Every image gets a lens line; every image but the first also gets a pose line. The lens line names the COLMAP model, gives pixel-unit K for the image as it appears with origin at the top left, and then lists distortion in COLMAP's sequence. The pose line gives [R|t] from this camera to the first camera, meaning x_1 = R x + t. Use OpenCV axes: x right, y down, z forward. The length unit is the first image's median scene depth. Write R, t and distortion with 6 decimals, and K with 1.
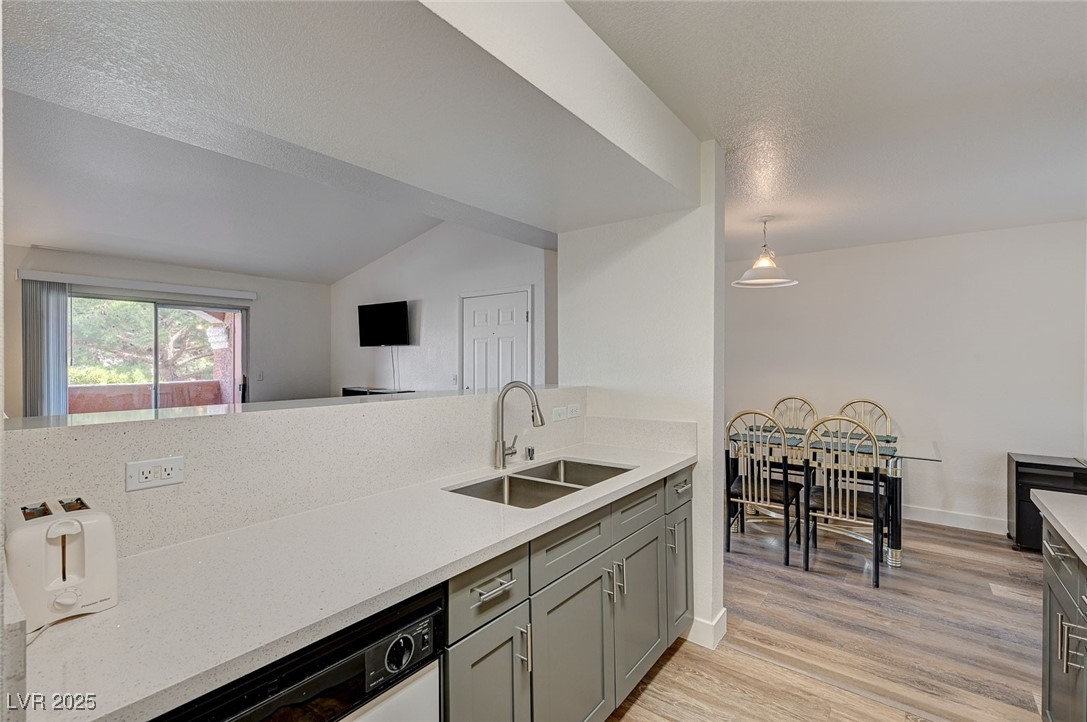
lens RADIAL K [[474.5, 0, 552.0], [0, 474.5, 358.5], [0, 0, 1]] dist [-0.008421, 0.001920]
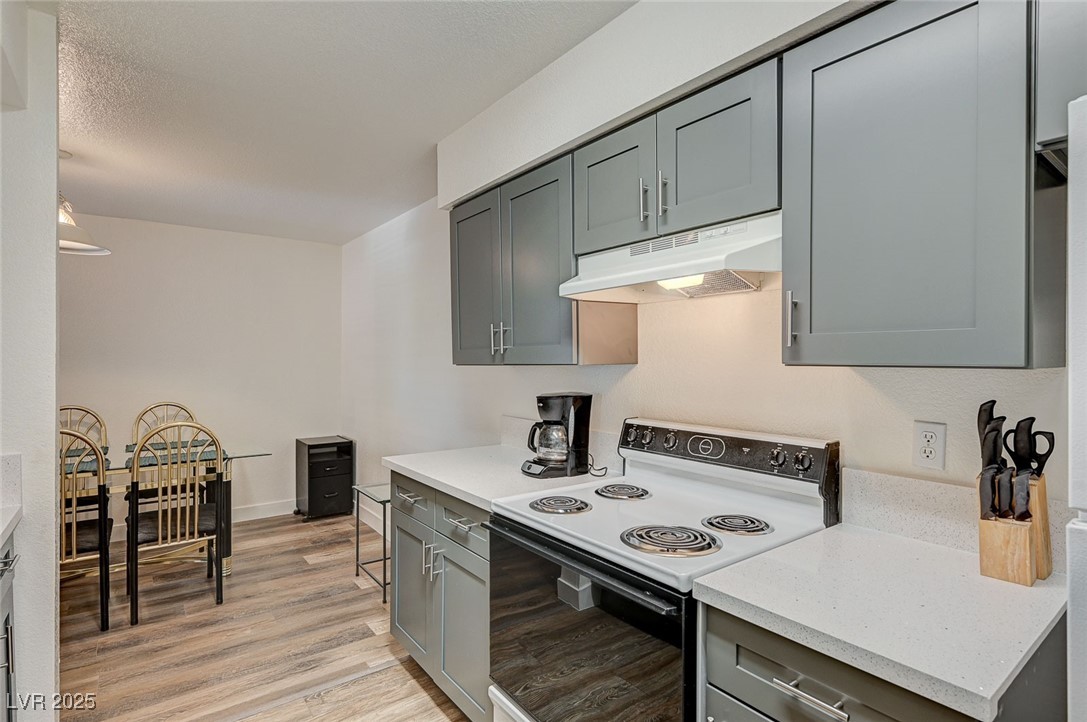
lens RADIAL K [[534.1, 0, 549.7], [0, 534.1, 364.9], [0, 0, 1]] dist [-0.001464, 0.001550]
pose [[0.251885, -0.009682, 0.967709, -0.122820], [-0.007907, 0.999896, 0.012062, 0.001623], [-0.967725, -0.010690, 0.251782, 0.097637]]
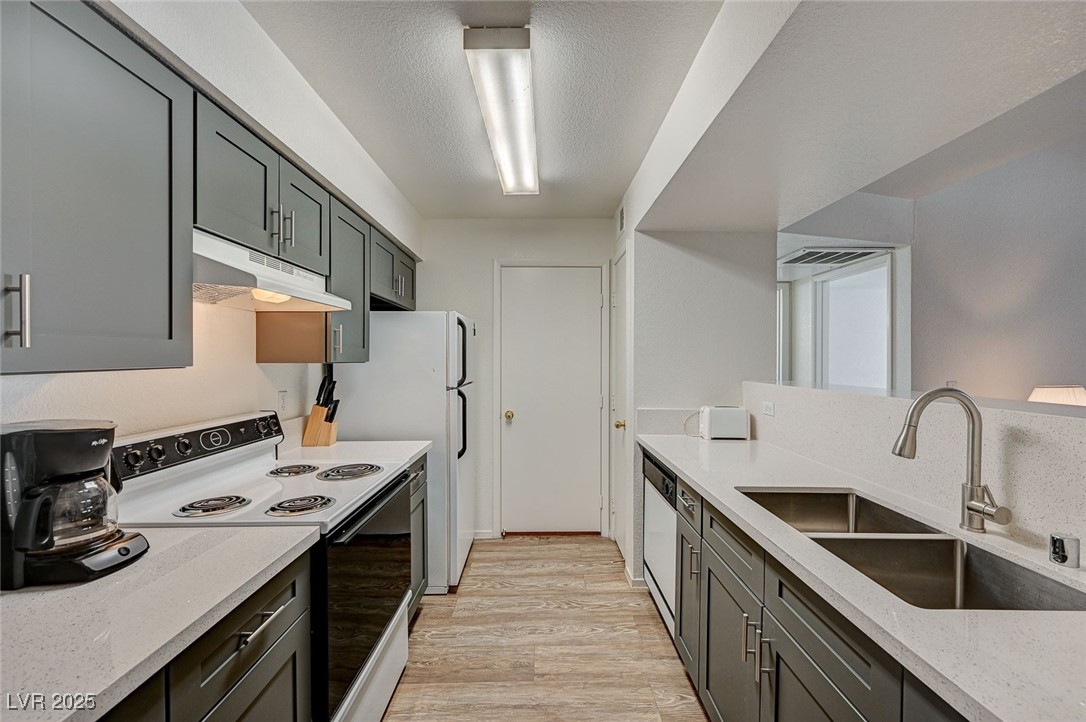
lens RADIAL K [[449.7, 0, 549.3], [0, 449.7, 361.1], [0, 0, 1]] dist [-0.002391, 0.000522]
pose [[-0.783674, 0.003780, -0.621161, 0.395080], [0.004172, 0.999991, 0.000822, 0.003681], [0.621159, -0.001948, -0.783682, 0.639795]]
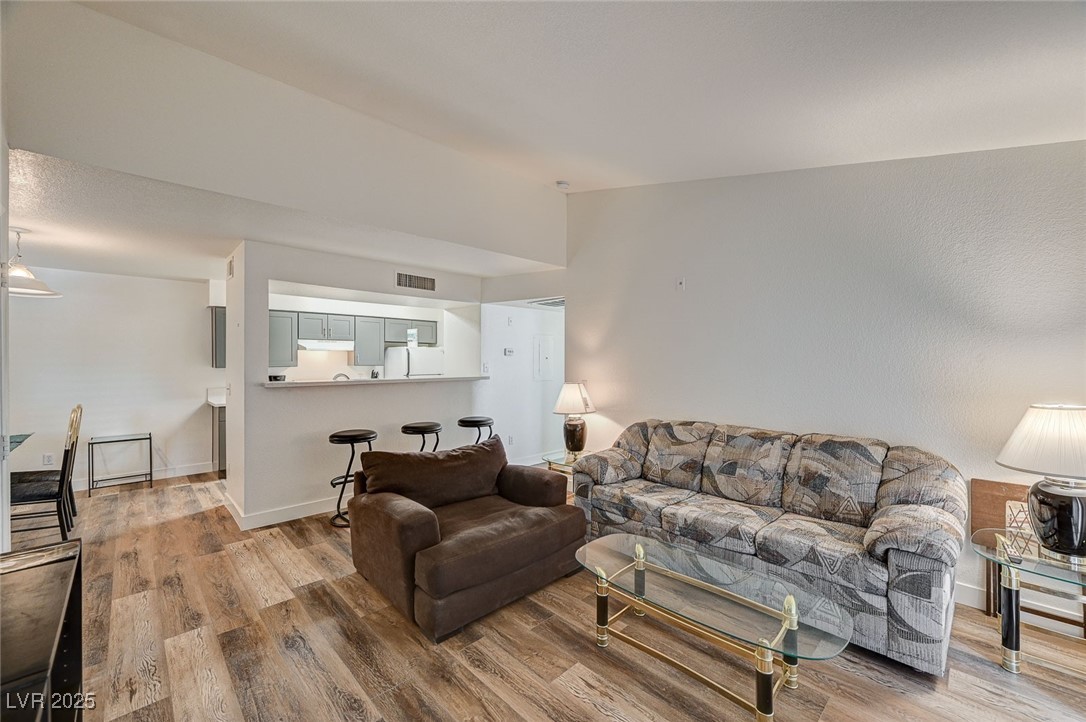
lens RADIAL K [[431.3, 0, 543.8], [0, 431.3, 362.2], [0, 0, 1]] dist [0.001432, 0.000599]
pose [[-0.987087, -0.000345, 0.160183, -0.814332], [-0.000968, 0.999992, -0.003813, -0.003290], [-0.160180, -0.003919, -0.987080, 1.705363]]
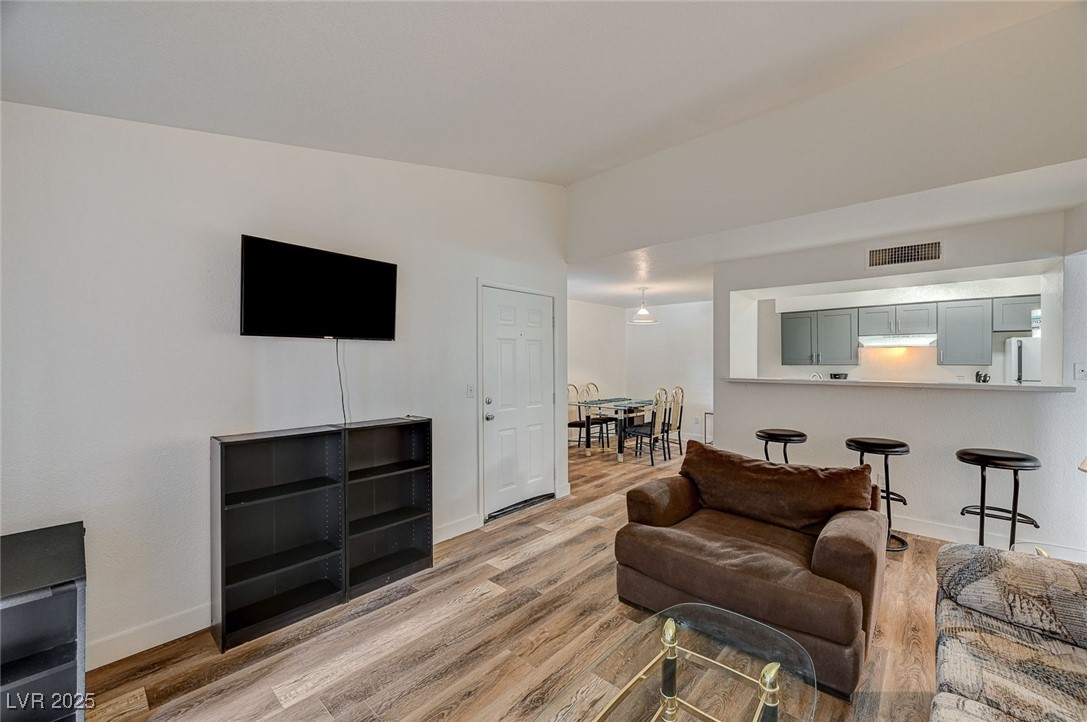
lens RADIAL K [[431.7, 0, 554.4], [0, 431.7, 361.8], [0, 0, 1]] dist [0.001432, 0.000599]
pose [[0.083520, -0.006372, 0.996486, -1.281655], [-0.003630, 0.999971, 0.006699, -0.010183], [-0.996499, -0.004177, 0.083494, 1.187546]]
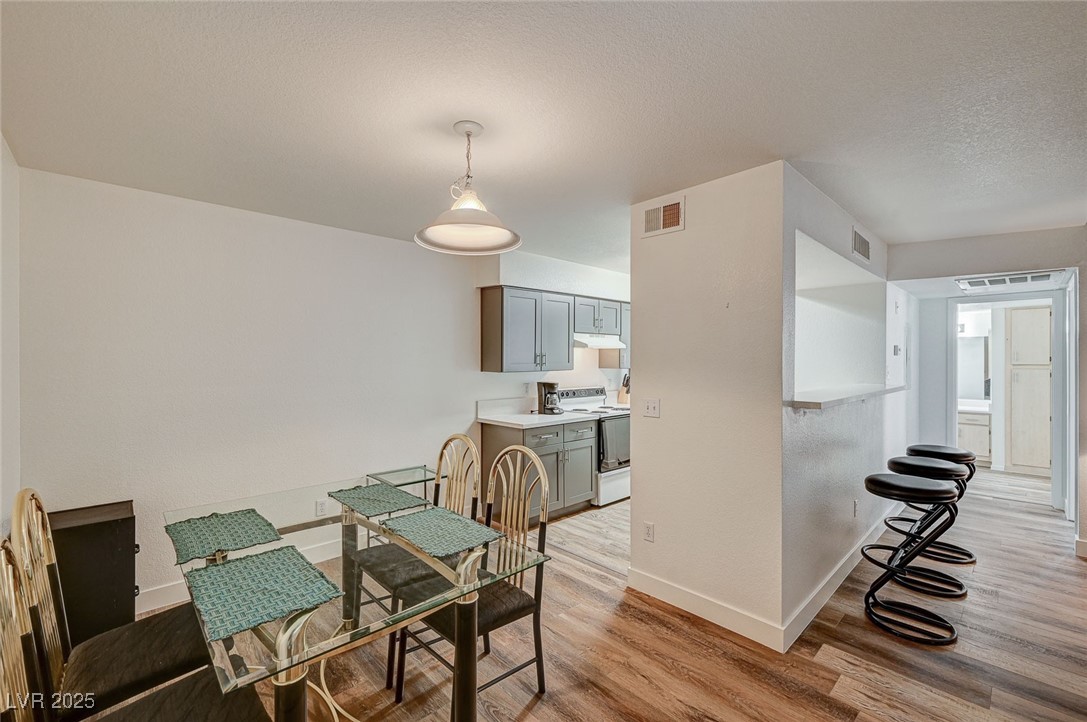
lens RADIAL K [[450.2, 0, 540.9], [0, 450.2, 363.9], [0, 0, 1]] dist [-0.002391, 0.000522]
pose [[-0.985665, -0.002363, 0.168698, 0.271324], [-0.002202, 0.999997, 0.001146, -0.010586], [-0.168700, 0.000758, -0.985667, 1.485263]]
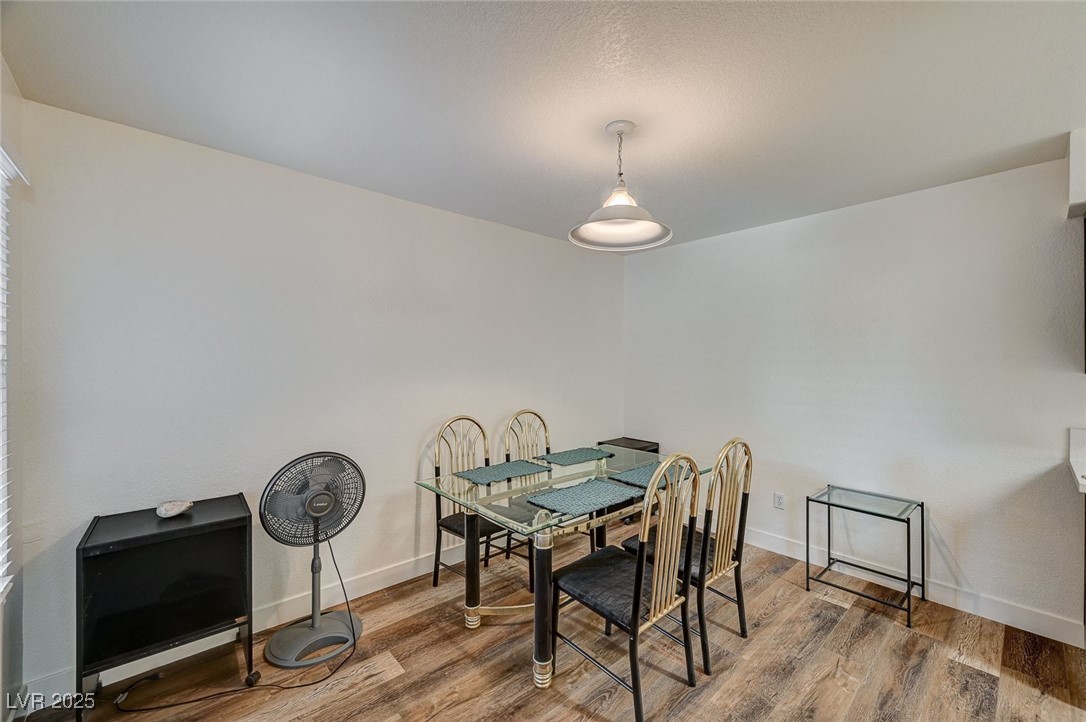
lens RADIAL K [[431.3, 0, 543.8], [0, 431.3, 360.2], [0, 0, 1]] dist [0.001432, 0.000599]
pose [[0.198506, -0.001025, 0.980099, -0.105546], [-0.009432, 0.999951, 0.002956, -0.001515], [-0.980054, -0.009831, 0.198487, 0.962343]]
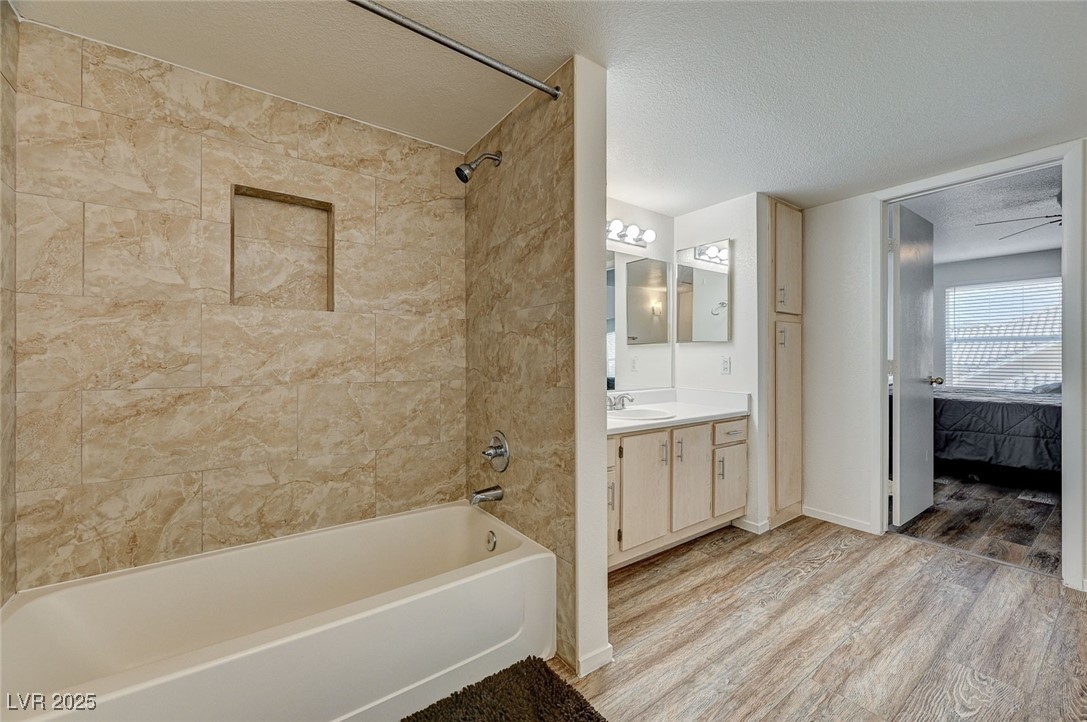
lens RADIAL K [[431.7, 0, 542.8], [0, 431.7, 357.4], [0, 0, 1]] dist [0.001432, 0.000599]
pose [[-0.294587, -0.005204, -0.955611, -0.260937], [-0.000742, 0.999986, -0.005217, 0.075683], [0.955624, -0.000828, -0.294587, -0.568472]]
